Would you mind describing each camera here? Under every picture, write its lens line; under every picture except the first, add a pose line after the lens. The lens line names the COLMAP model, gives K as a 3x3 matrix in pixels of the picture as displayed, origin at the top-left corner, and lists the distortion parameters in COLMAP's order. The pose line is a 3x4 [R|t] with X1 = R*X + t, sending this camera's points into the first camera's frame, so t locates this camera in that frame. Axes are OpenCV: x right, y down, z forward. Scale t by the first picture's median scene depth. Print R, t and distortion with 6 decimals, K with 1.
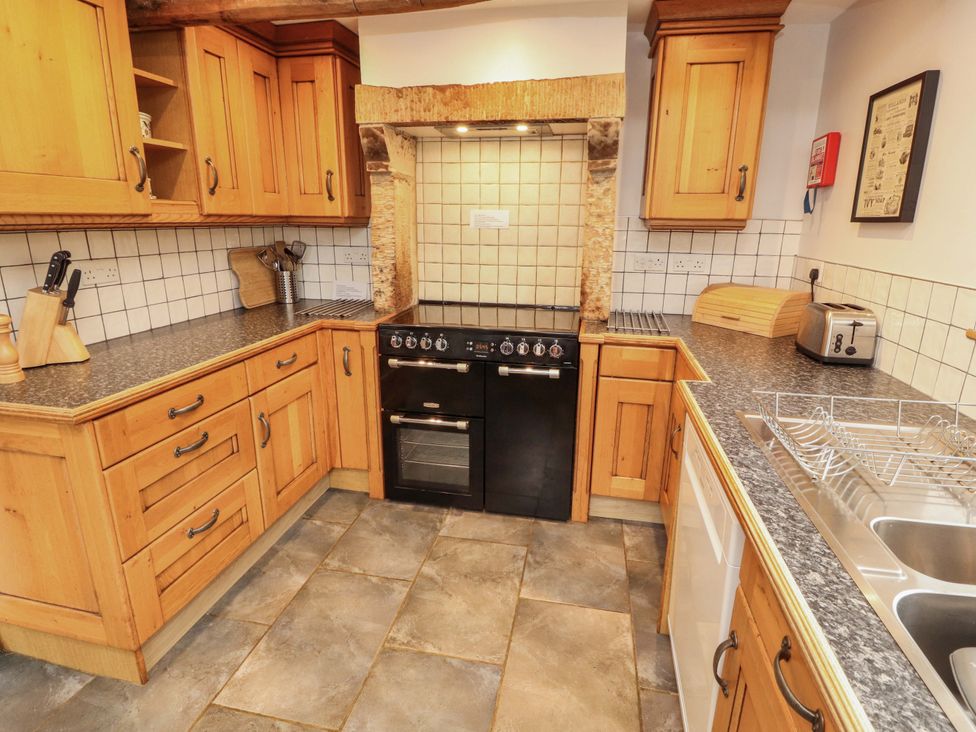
lens RADIAL K [[508.2, 0, 489.5], [0, 508.2, 353.2], [0, 0, 1]] dist [0.000032, -0.016258]
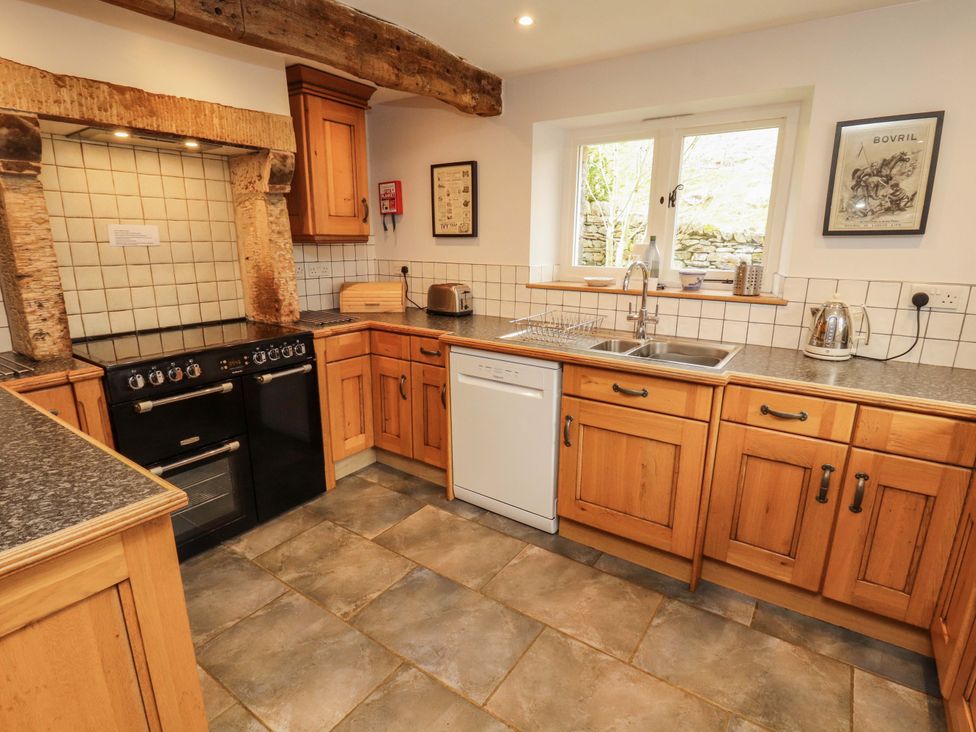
lens RADIAL K [[507.6, 0, 488.2], [0, 507.6, 362.0], [0, 0, 1]] dist [0.002095, -0.014796]
pose [[0.397407, -0.224337, 0.889798, -0.708483], [0.228292, 0.963341, 0.140918, -0.040978], [-0.888792, 0.147132, 0.434053, 0.119220]]
